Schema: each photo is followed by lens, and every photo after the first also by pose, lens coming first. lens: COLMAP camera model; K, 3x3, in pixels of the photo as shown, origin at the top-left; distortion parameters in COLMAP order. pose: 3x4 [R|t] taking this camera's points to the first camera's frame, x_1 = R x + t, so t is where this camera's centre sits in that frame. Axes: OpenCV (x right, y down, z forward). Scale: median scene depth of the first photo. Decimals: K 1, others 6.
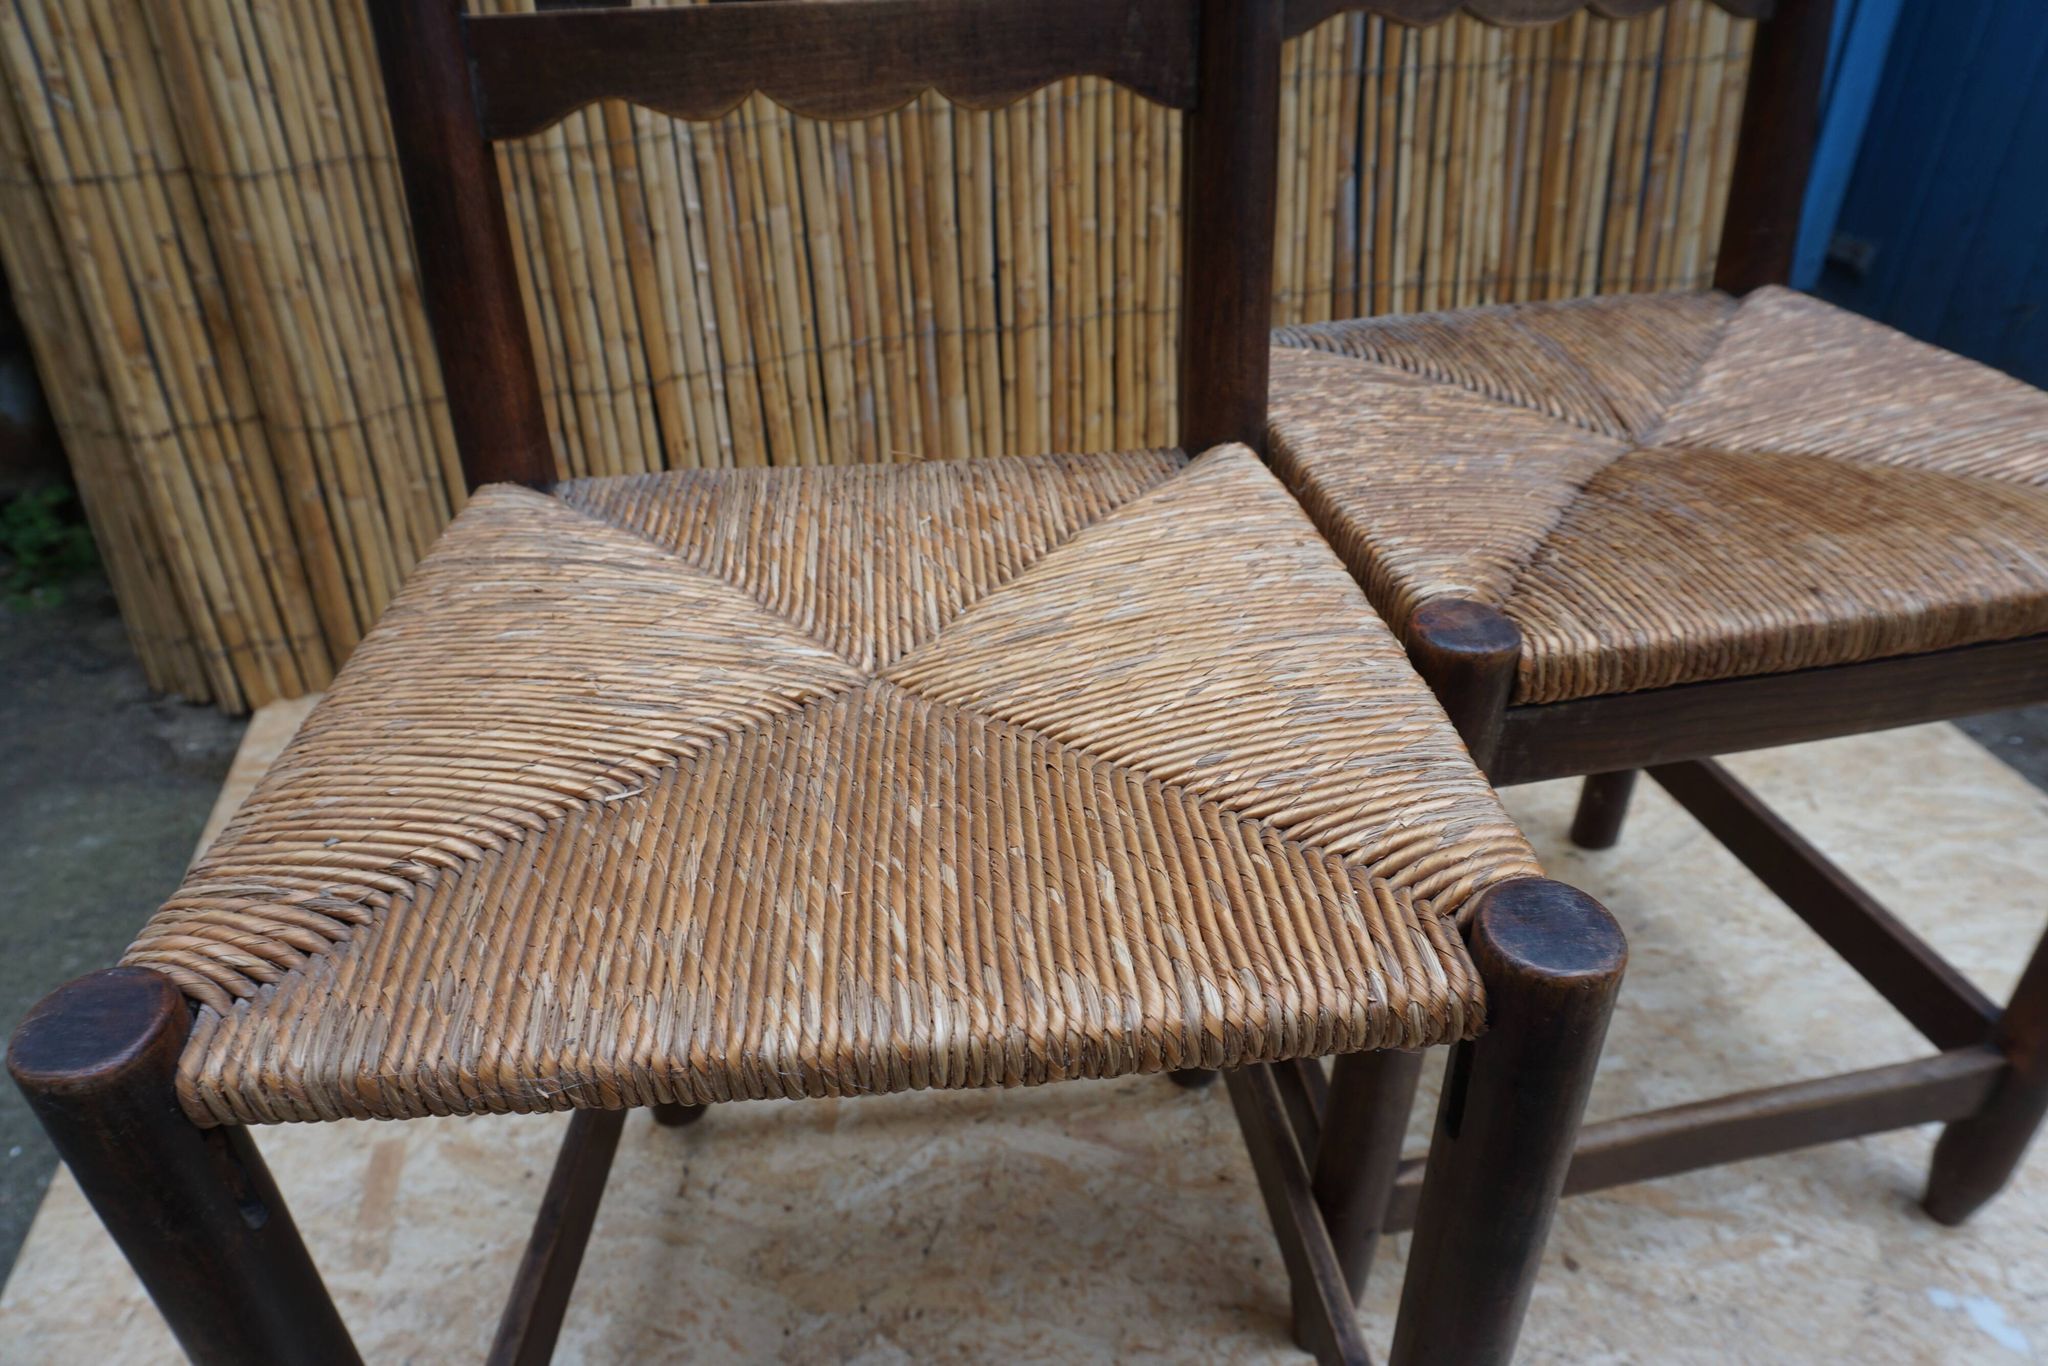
lens RADIAL K [[1373.3, 0, 1019.2], [0, 1373.3, 682.7], [0, 0, 1]] dist [-0.050059, 0.029876]
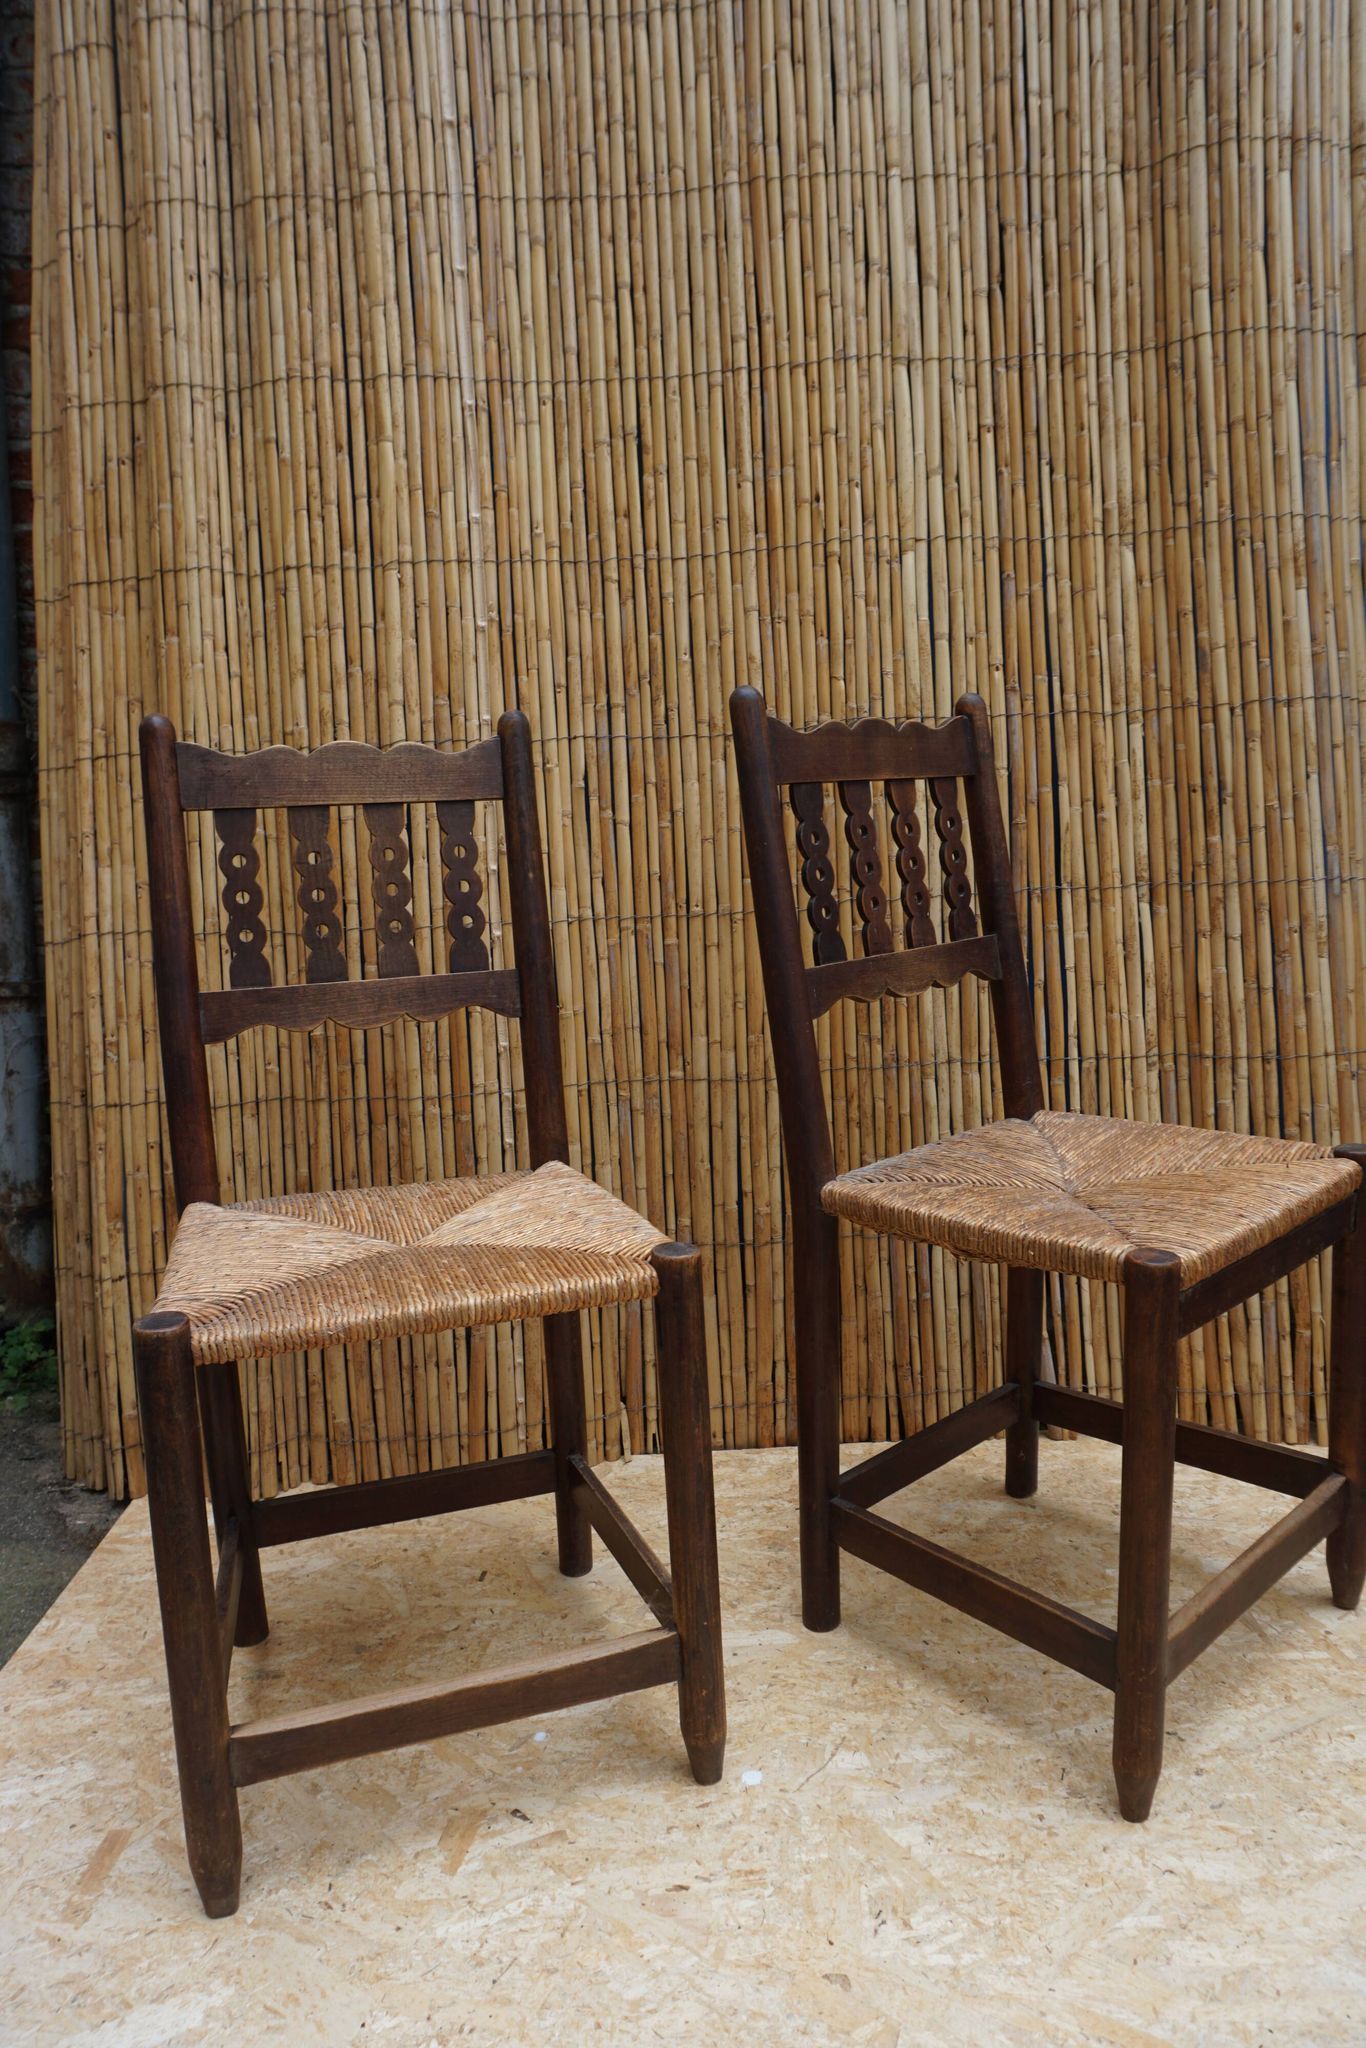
lens RADIAL K [[1373.3, 0, 672.8], [0, 1373.3, 1025.0], [0, 0, 1]] dist [-0.050059, 0.029876]
pose [[0.976403, 0.019677, -0.215058, 0.228660], [-0.106752, 0.909640, -0.401446, 0.084058], [0.187726, 0.414931, 0.890276, -0.256887]]
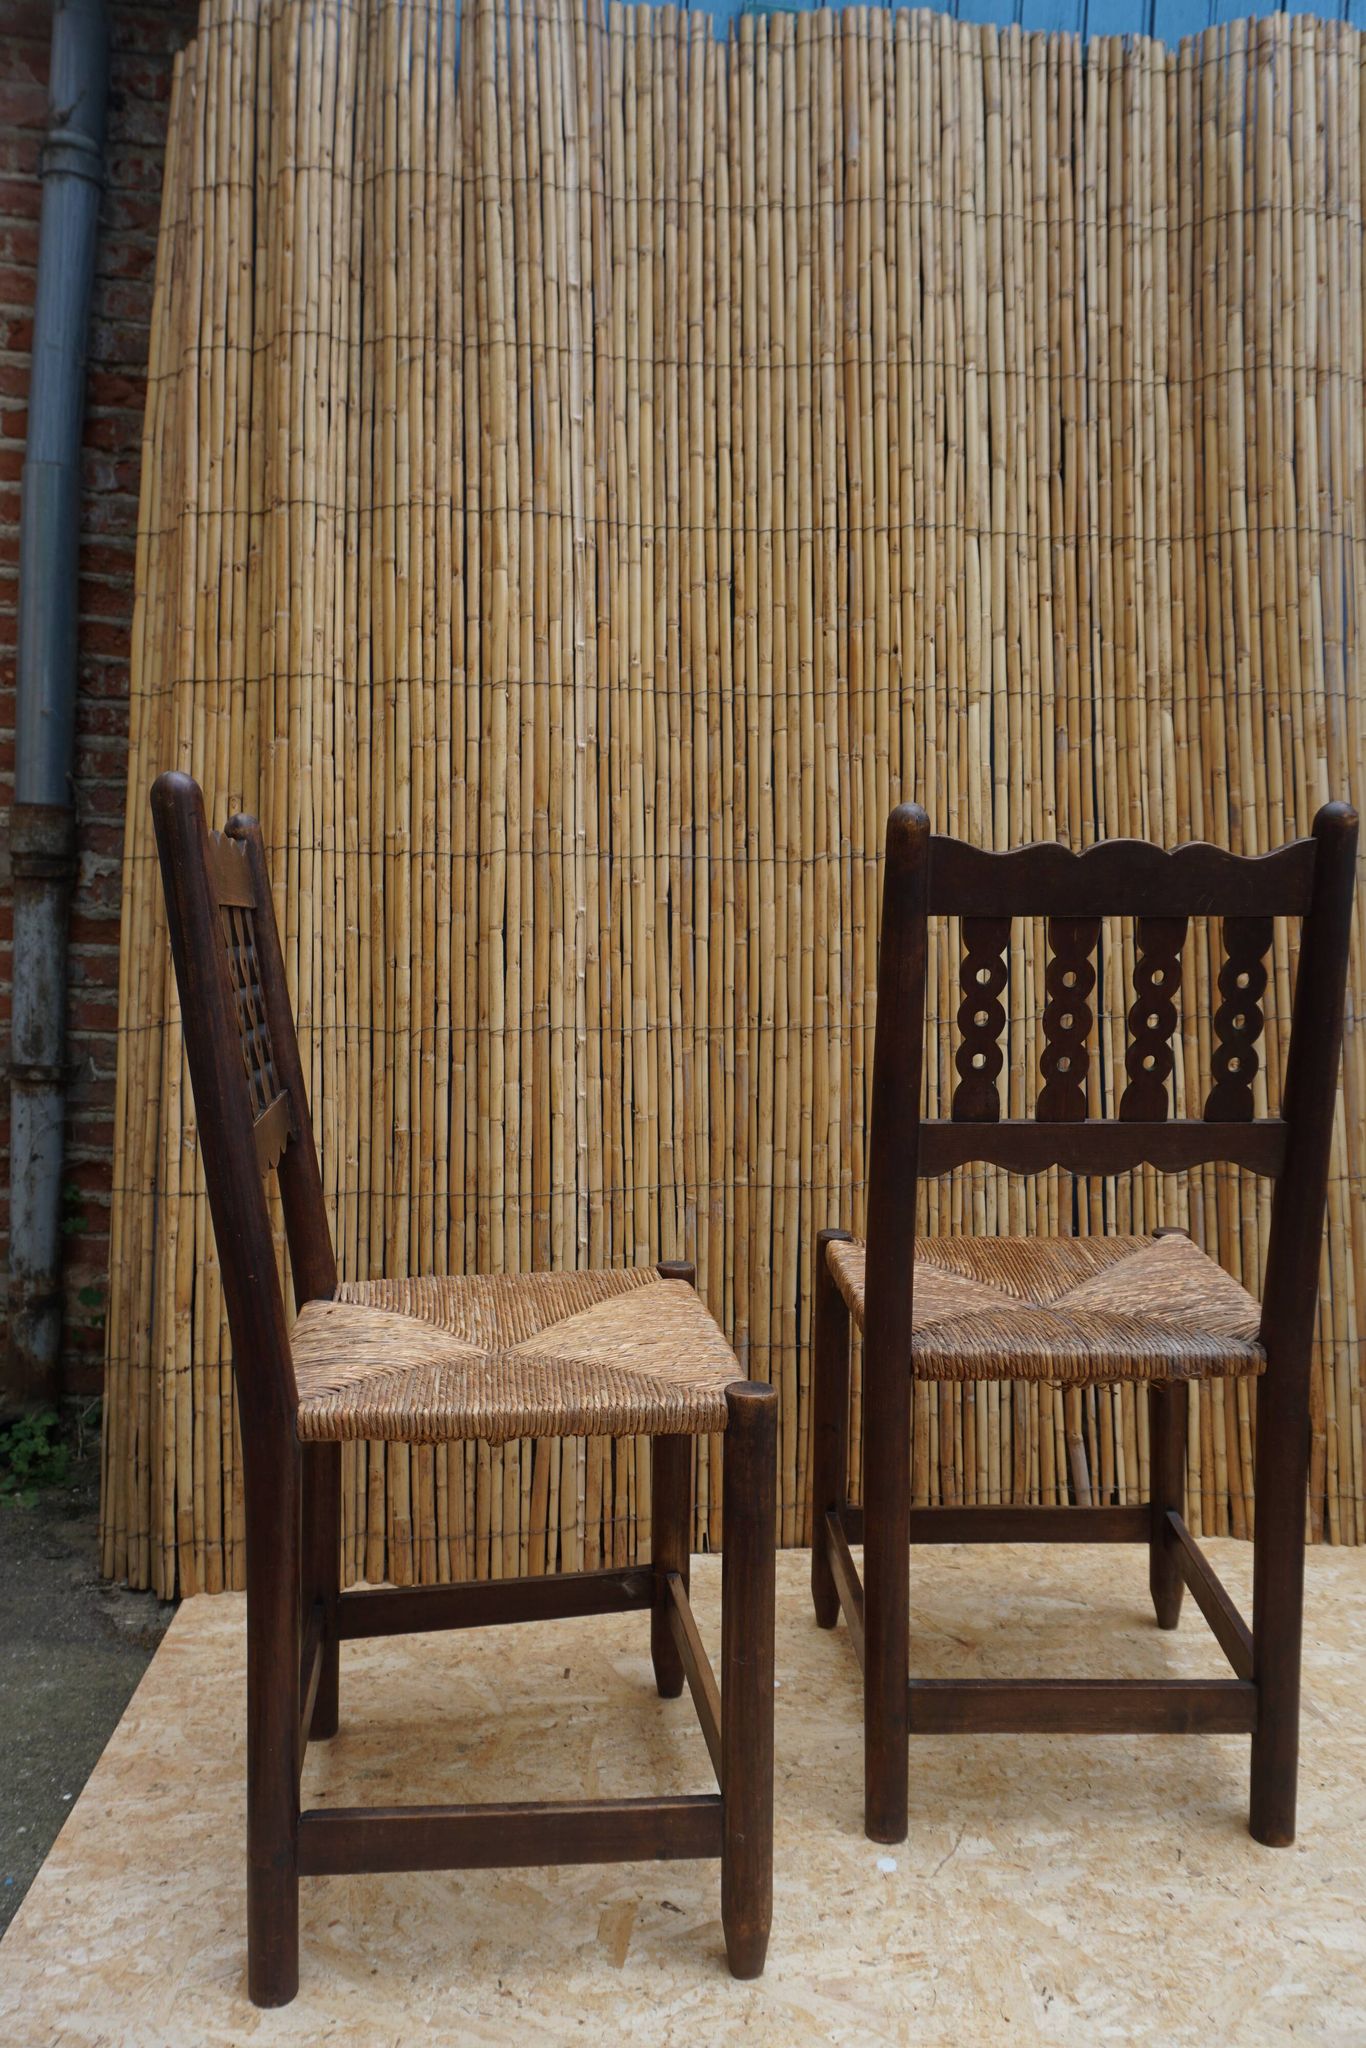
lens RADIAL K [[1373.3, 0, 673.4], [0, 1373.3, 1026.0], [0, 0, 1]] dist [-0.050059, 0.029876]
pose [[0.991908, 0.042310, -0.119702, 0.012972], [-0.095163, 0.871878, -0.480388, 0.135328], [0.084040, 0.487891, 0.868849, -0.347230]]
